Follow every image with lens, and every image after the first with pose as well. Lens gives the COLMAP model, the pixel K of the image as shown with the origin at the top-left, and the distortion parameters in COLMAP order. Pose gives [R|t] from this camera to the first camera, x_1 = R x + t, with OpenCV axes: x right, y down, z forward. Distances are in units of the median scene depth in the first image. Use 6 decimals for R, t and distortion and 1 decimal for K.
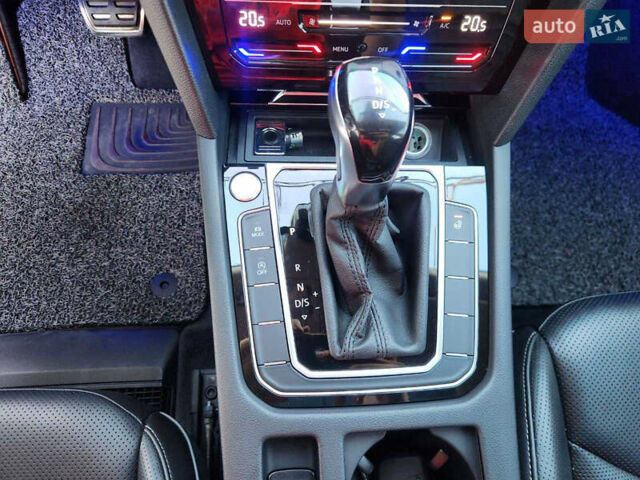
lens RADIAL K [[434.7, 0, 309.0], [0, 434.7, 232.0], [0, 0, 1]] dist [0.041294, -0.041973]
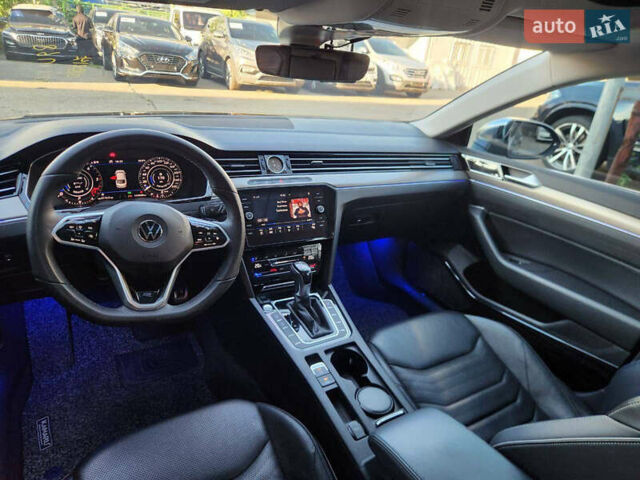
lens RADIAL K [[434.7, 0, 318.4], [0, 434.7, 238.0], [0, 0, 1]] dist [0.041294, -0.041973]
pose [[0.878825, -0.138334, 0.456652, -0.638259], [0.390707, 0.757994, -0.522295, 0.700682], [-0.273888, 0.637423, 0.720192, -0.934130]]
